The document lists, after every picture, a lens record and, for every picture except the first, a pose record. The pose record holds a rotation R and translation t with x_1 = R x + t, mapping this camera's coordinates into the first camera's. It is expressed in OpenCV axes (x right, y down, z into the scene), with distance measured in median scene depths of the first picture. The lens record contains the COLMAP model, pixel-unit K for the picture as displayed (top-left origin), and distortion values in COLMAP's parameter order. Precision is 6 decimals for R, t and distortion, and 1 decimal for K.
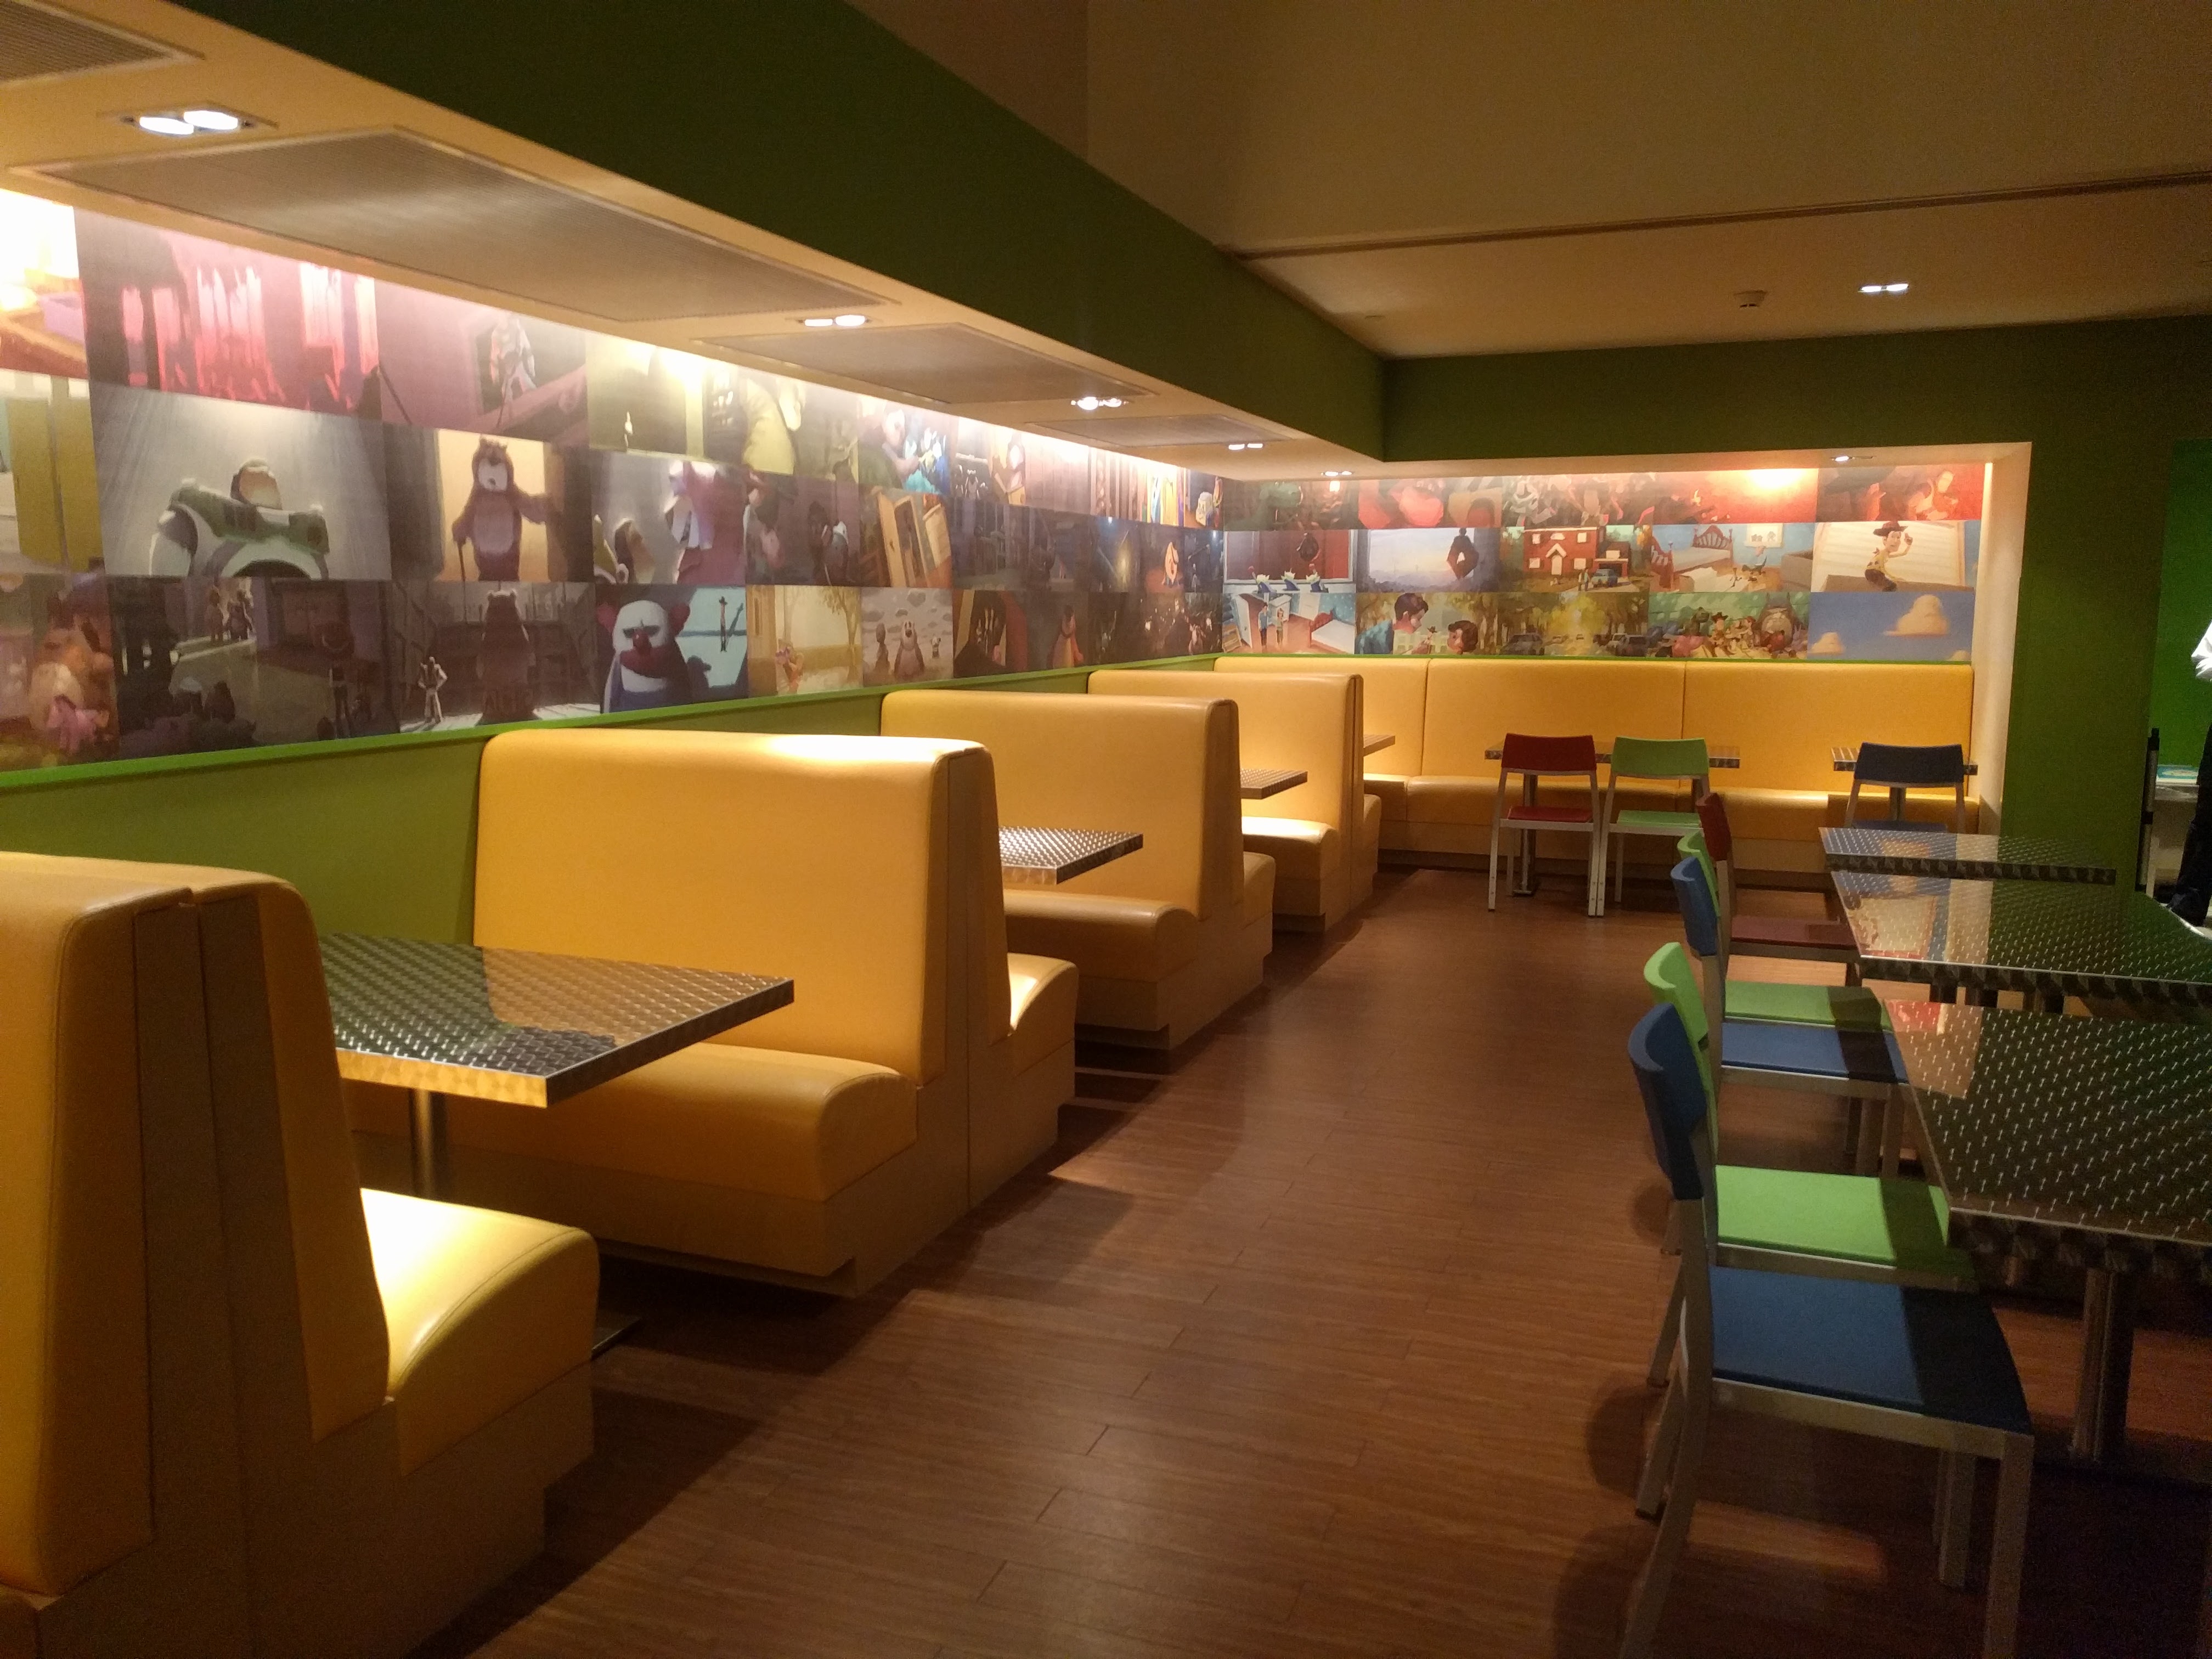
lens RADIAL K [[1655.0, 0, 1105.8], [0, 1655.0, 834.0], [0, 0, 1]] dist [0.002675, -0.000706]
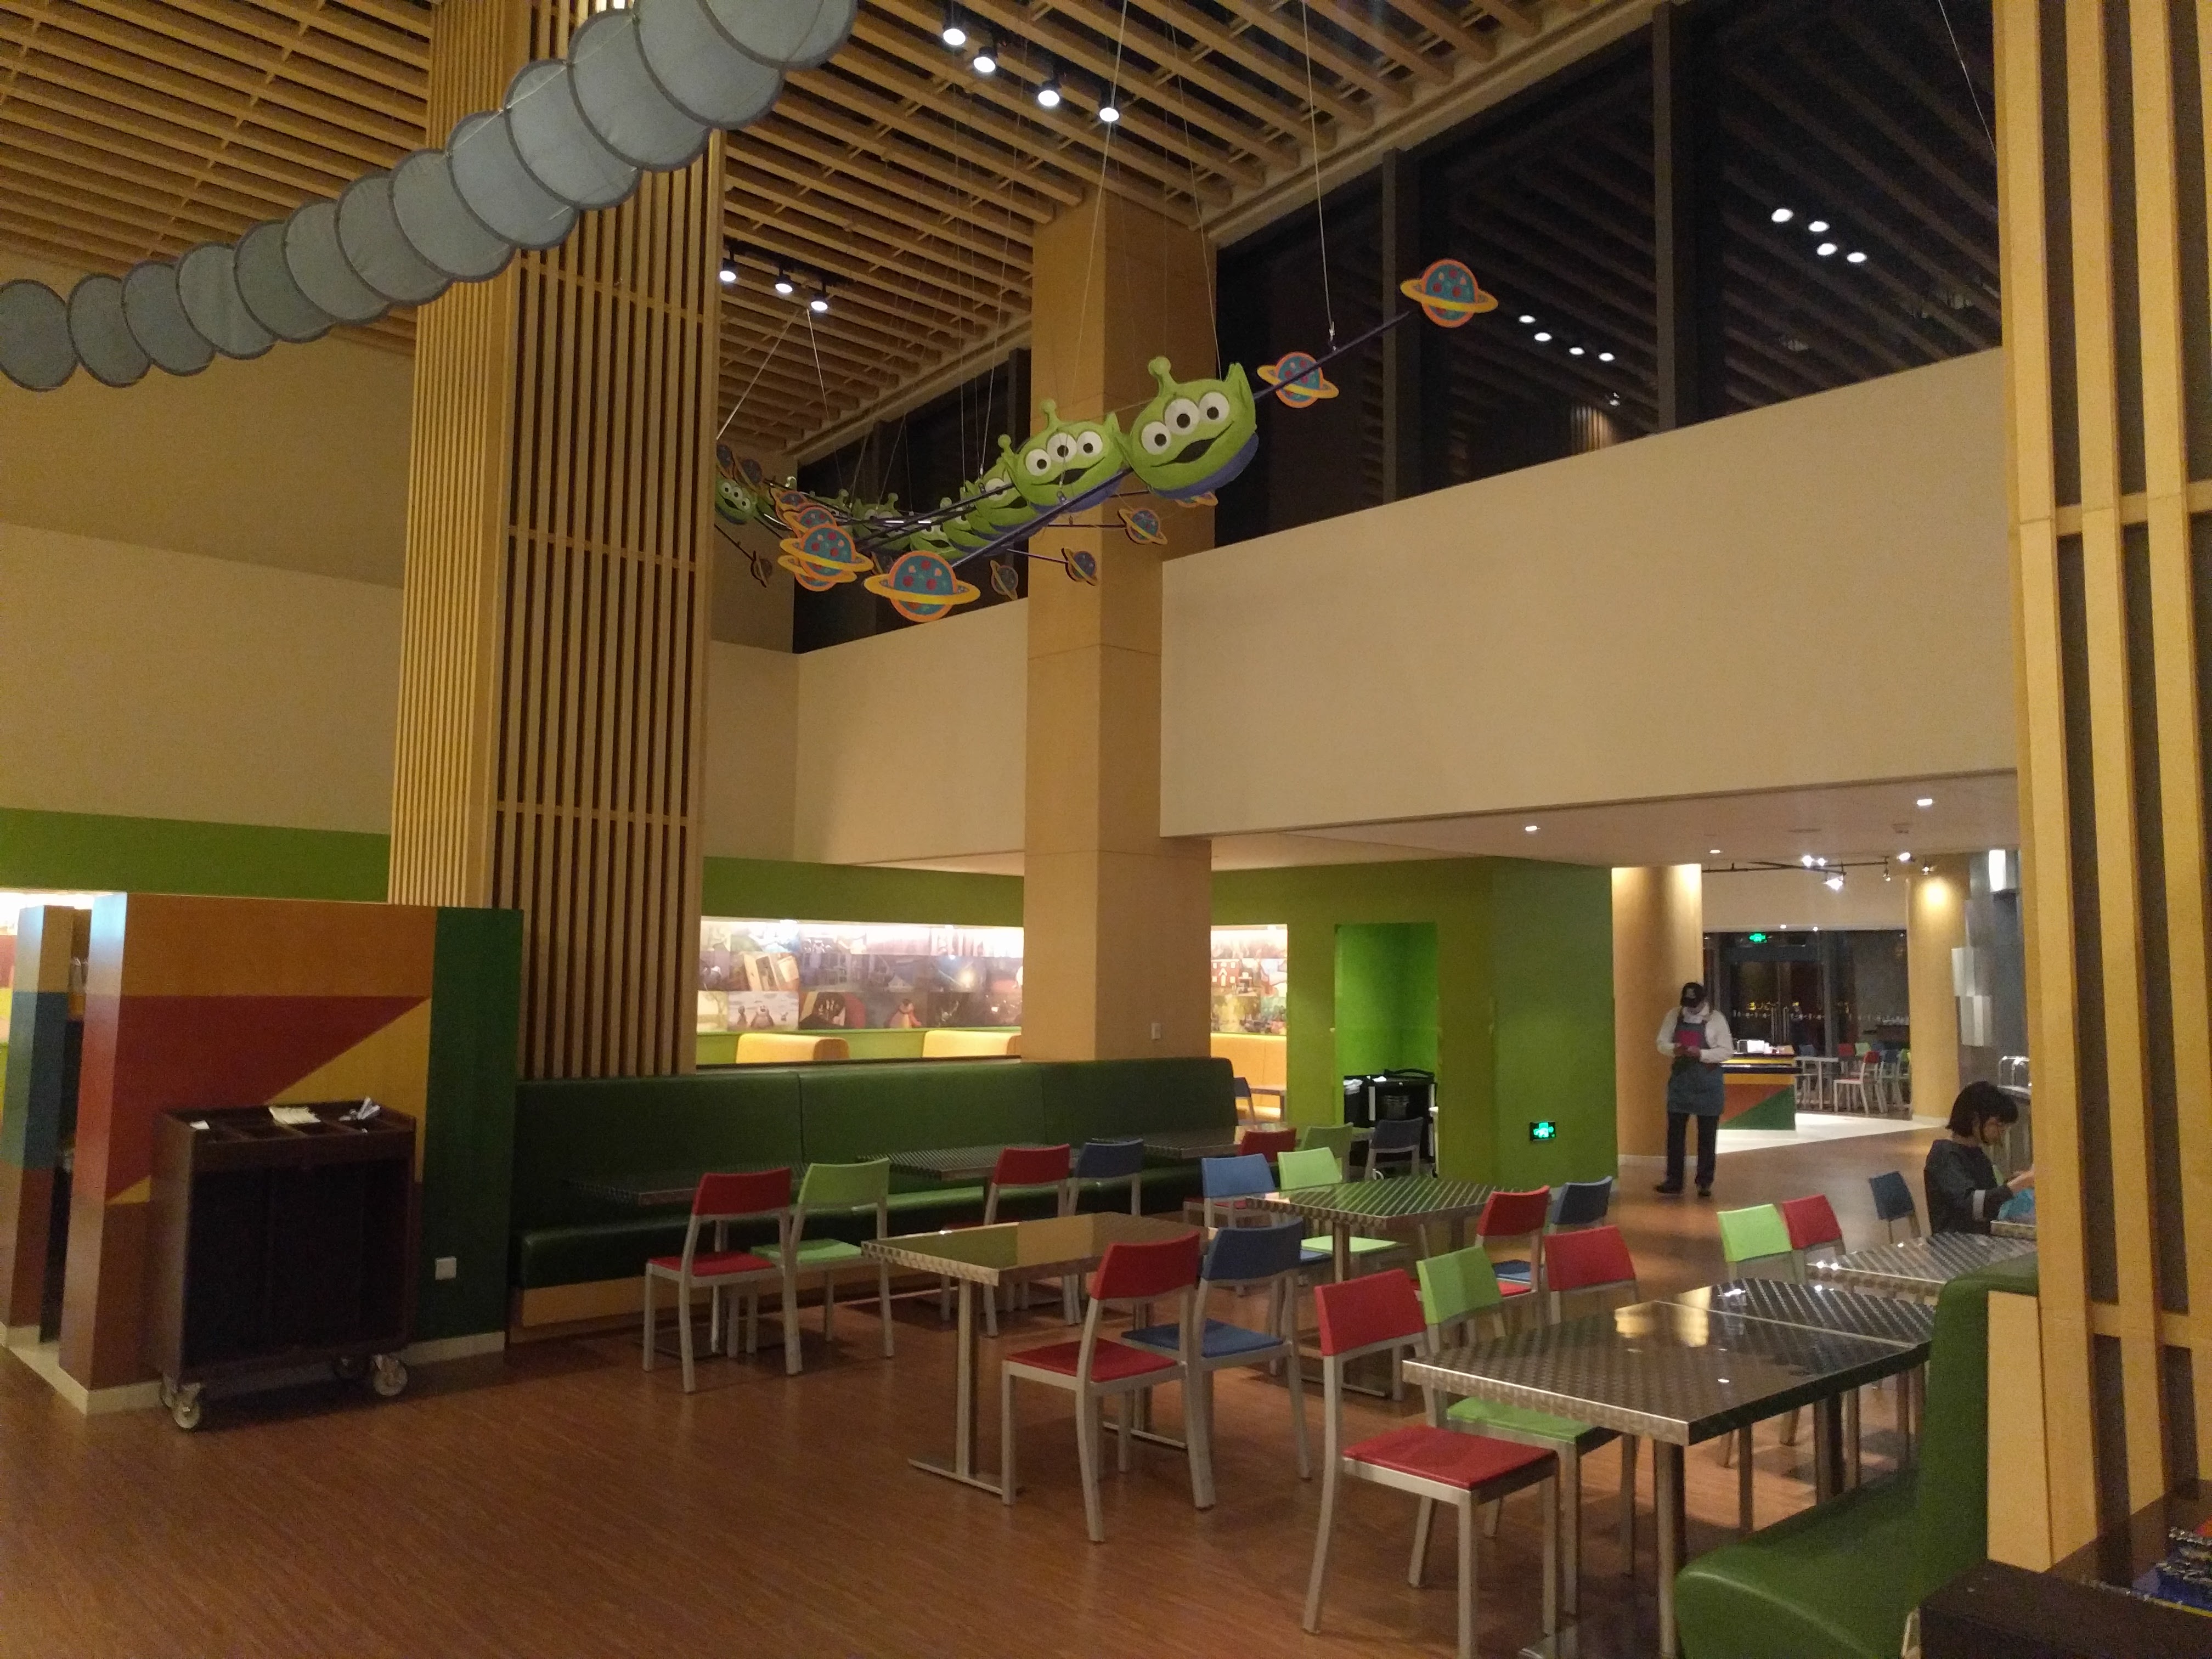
lens RADIAL K [[1655.0, 0, 1106.4], [0, 1655.0, 829.1], [0, 0, 1]] dist [0.002675, -0.000706]
pose [[0.896035, -0.028270, -0.443083, 1.311709], [-0.074064, 0.974470, -0.211952, 0.089967], [0.437763, 0.222732, 0.871065, -0.881224]]
